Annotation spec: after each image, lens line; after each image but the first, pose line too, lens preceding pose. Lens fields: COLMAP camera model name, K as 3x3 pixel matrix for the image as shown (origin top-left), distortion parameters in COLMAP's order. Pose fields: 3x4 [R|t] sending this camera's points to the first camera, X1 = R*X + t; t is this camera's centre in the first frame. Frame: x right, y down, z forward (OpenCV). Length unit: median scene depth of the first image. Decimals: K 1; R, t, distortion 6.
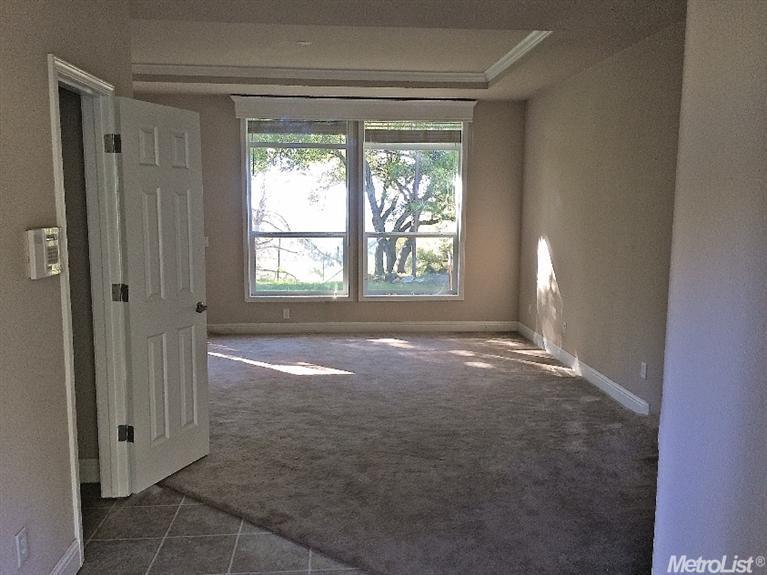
lens RADIAL K [[656.0, 0, 383.5], [0, 656.0, 287.5], [0, 0, 1]] dist [0.002891, 0.002647]
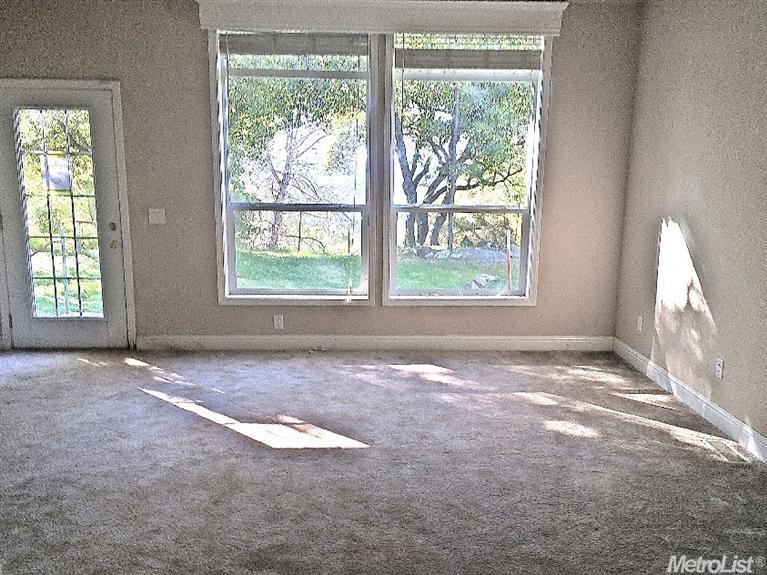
lens RADIAL K [[654.7, 0, 382.3], [0, 654.7, 310.9], [0, 0, 1]] dist [0.004111, 0.000244]
pose [[0.998871, 0.015330, -0.044968, -0.007313], [-0.011277, 0.995963, 0.089049, -0.034576], [0.046152, -0.088441, 0.995012, 0.314383]]
